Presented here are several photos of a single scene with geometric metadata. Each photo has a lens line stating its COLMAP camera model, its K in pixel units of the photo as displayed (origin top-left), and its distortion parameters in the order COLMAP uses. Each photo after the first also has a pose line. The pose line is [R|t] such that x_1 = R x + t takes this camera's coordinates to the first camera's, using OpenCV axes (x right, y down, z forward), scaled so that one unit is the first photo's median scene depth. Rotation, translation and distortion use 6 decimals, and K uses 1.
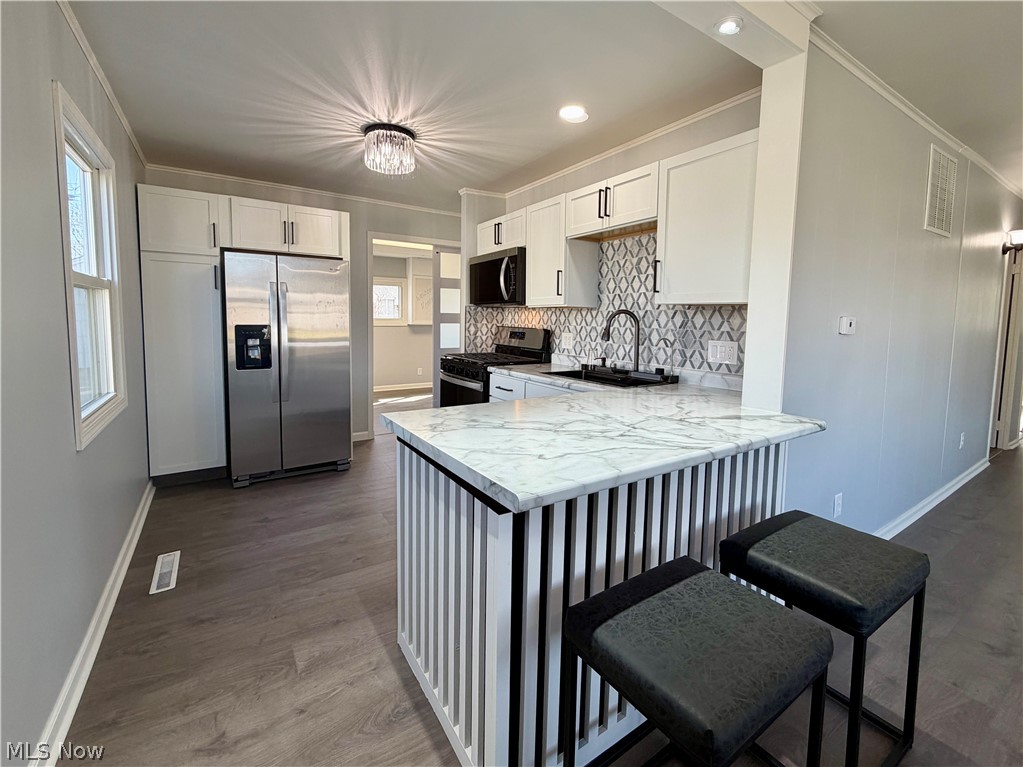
lens RADIAL K [[442.8, 0, 509.5], [0, 442.8, 352.1], [0, 0, 1]] dist [-0.000571, -0.000024]
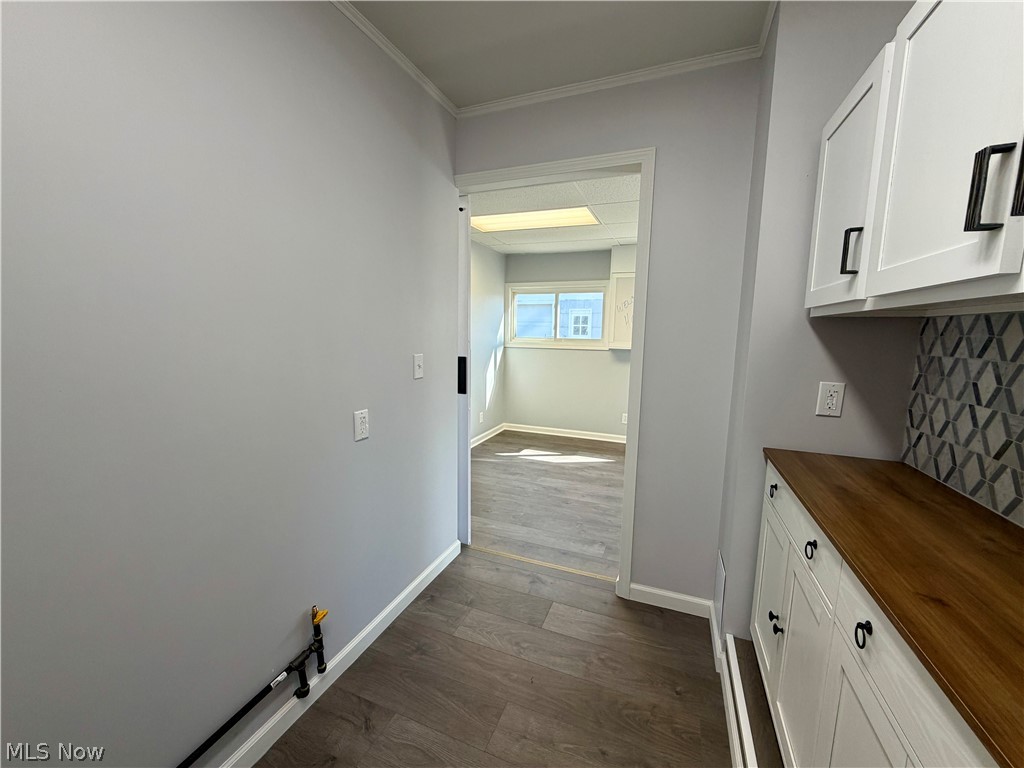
lens RADIAL K [[407.8, 0, 510.8], [0, 407.8, 384.8], [0, 0, 1]] dist [-0.000727, 0.000182]
pose [[0.577191, 0.100749, -0.810371, 0.476963], [-0.065394, 0.994876, 0.077110, -0.105964], [0.813987, 0.008486, 0.580821, 1.237308]]
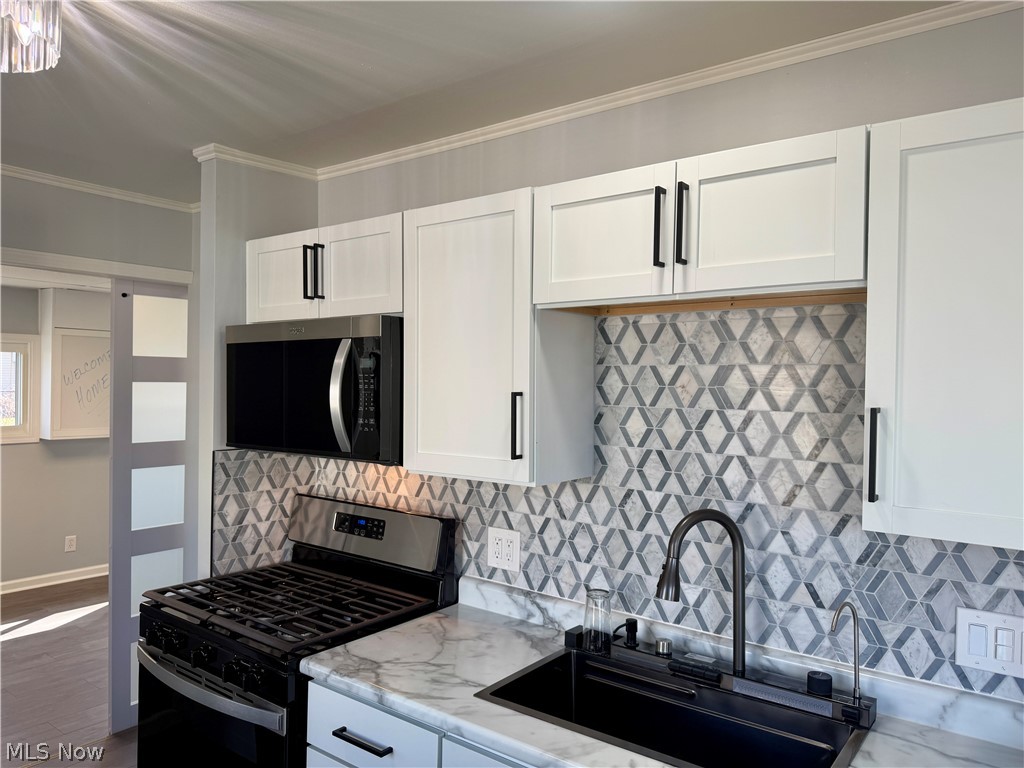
lens RADIAL K [[720.2, 0, 512.3], [0, 720.2, 387.6], [0, 0, 1]] dist [0.138316, -0.252622]
pose [[0.940816, -0.004307, 0.338891, -0.087140], [0.025602, 0.997965, -0.058394, -0.141267], [-0.337950, 0.063615, 0.939012, 0.403441]]
